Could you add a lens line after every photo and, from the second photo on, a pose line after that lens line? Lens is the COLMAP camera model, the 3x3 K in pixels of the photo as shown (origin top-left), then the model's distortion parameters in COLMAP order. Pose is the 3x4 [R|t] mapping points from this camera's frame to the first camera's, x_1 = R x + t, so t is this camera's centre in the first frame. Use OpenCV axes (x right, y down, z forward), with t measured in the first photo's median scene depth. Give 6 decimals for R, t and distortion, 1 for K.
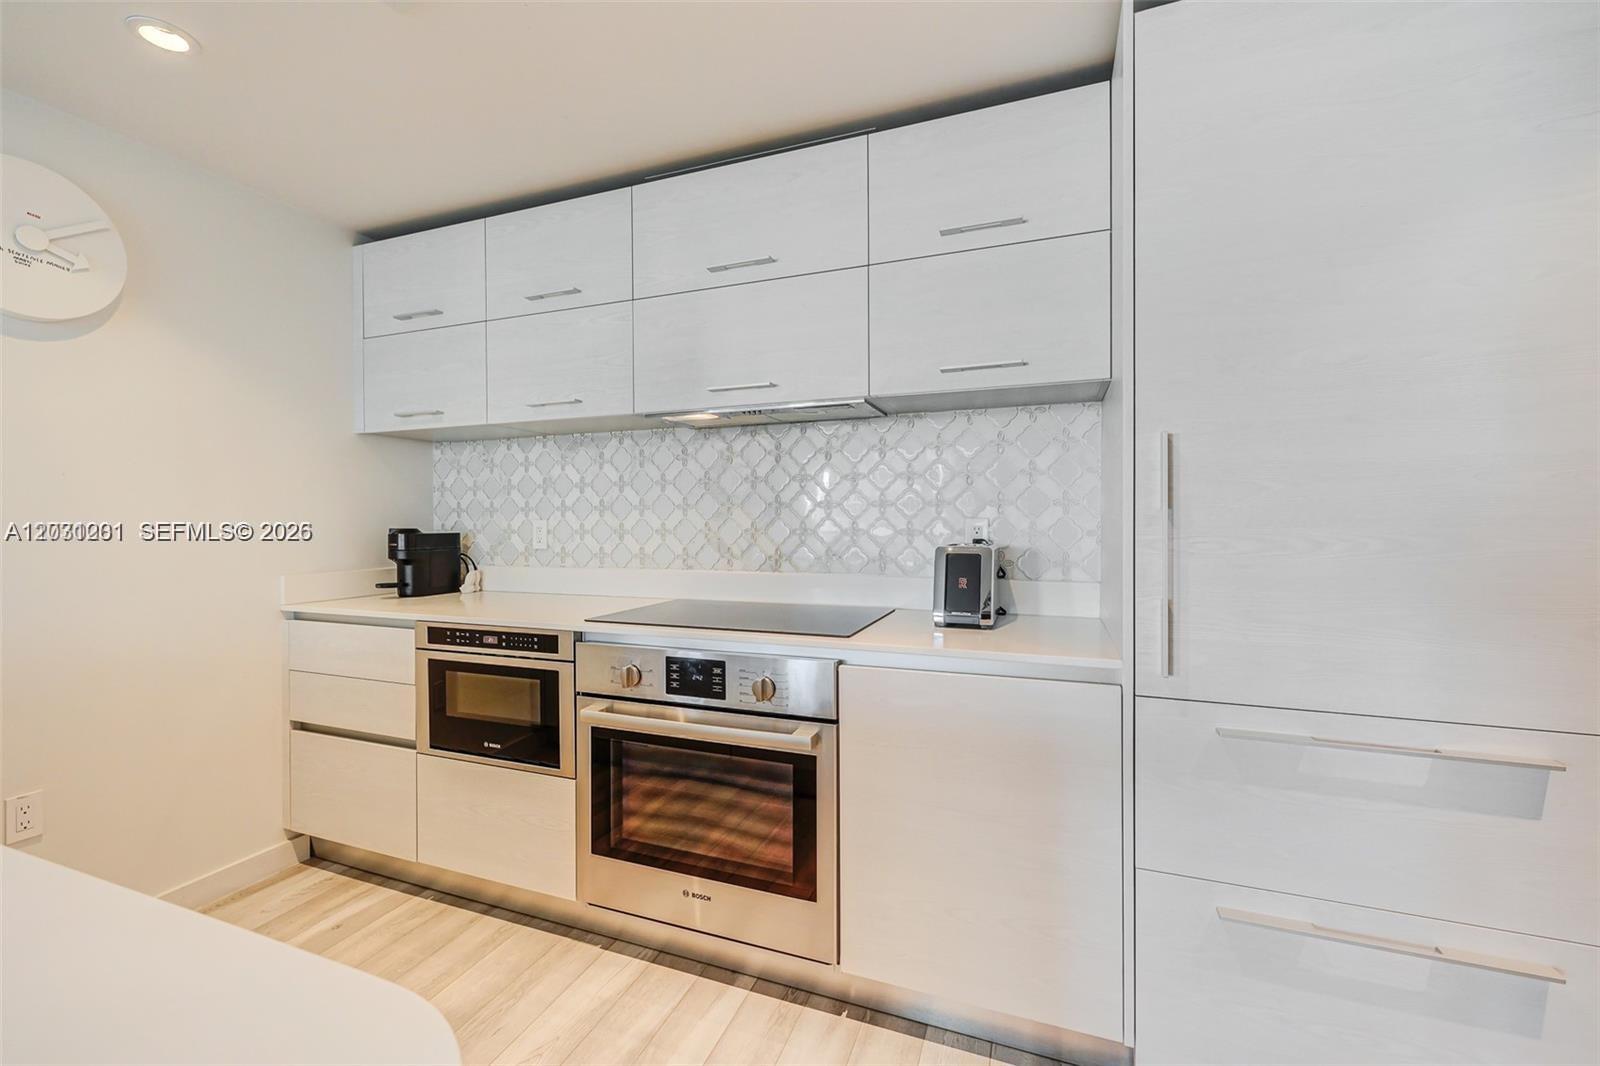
lens RADIAL K [[683.0, 0, 791.1], [0, 683.0, 522.5], [0, 0, 1]] dist [0.003532, 0.000108]
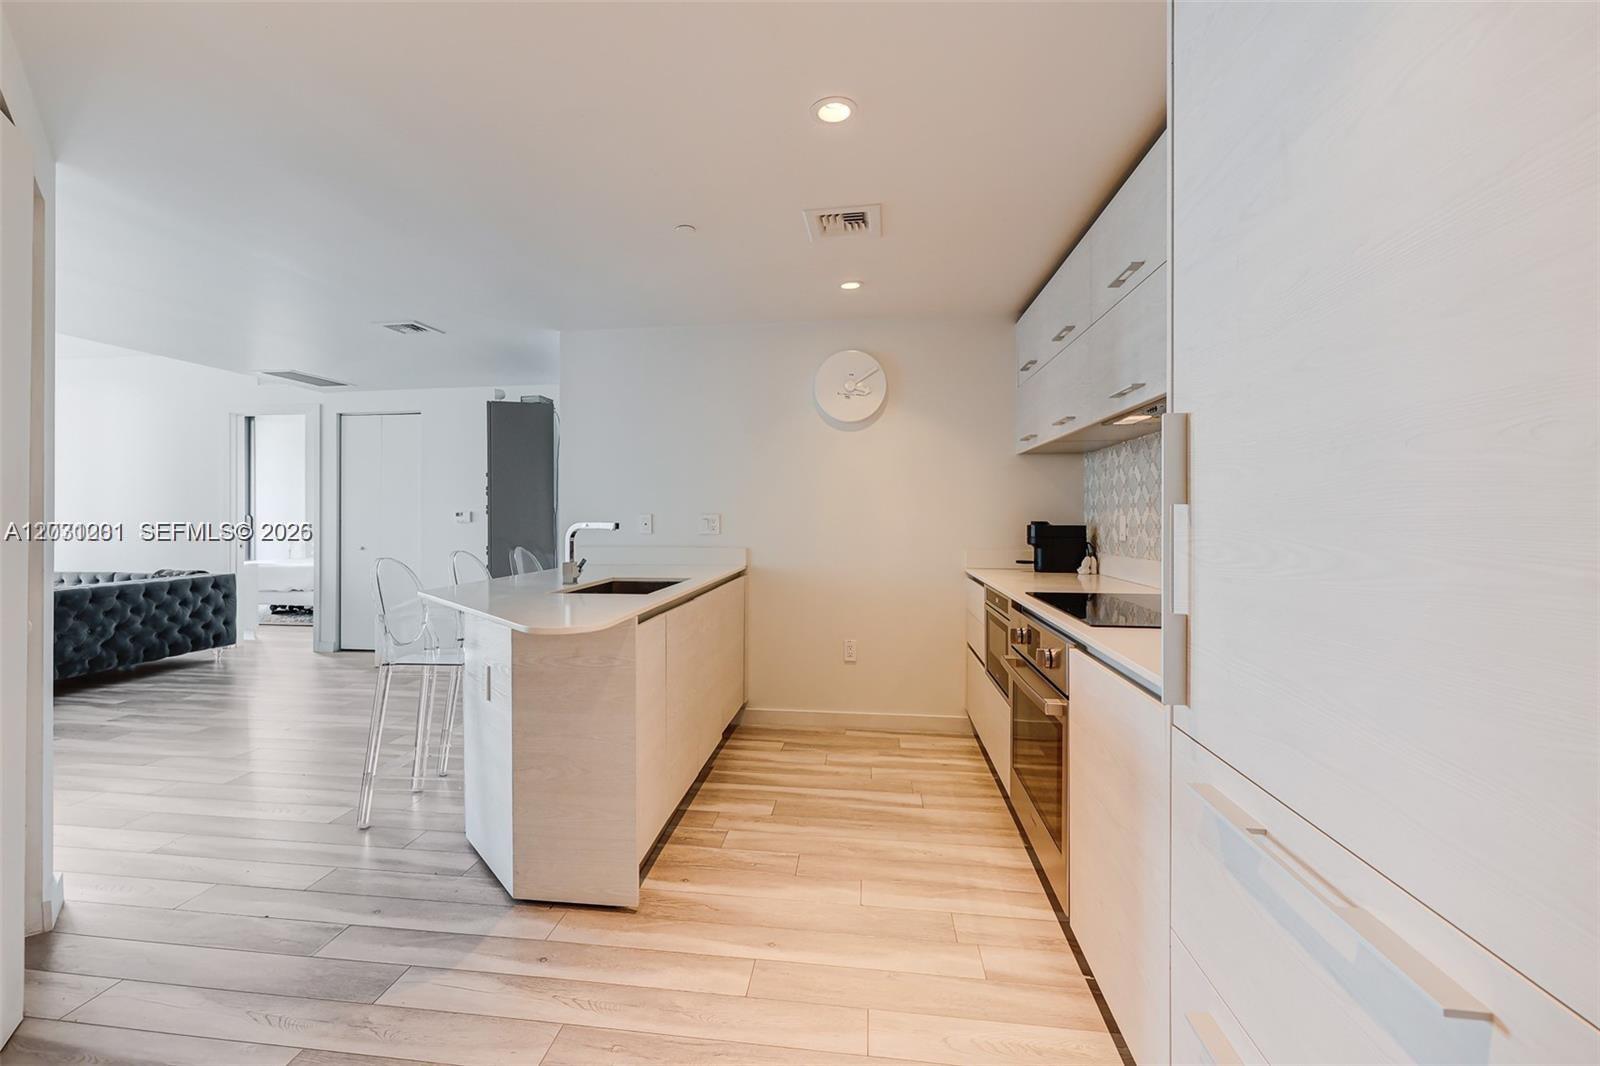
lens RADIAL K [[683.0, 0, 773.3], [0, 683.0, 514.0], [0, 0, 1]] dist [0.003532, 0.000108]
pose [[0.236846, -0.001517, -0.971546, 0.646923], [-0.005093, 0.999983, -0.002803, 0.000640], [0.971534, 0.005612, 0.236834, 0.170217]]
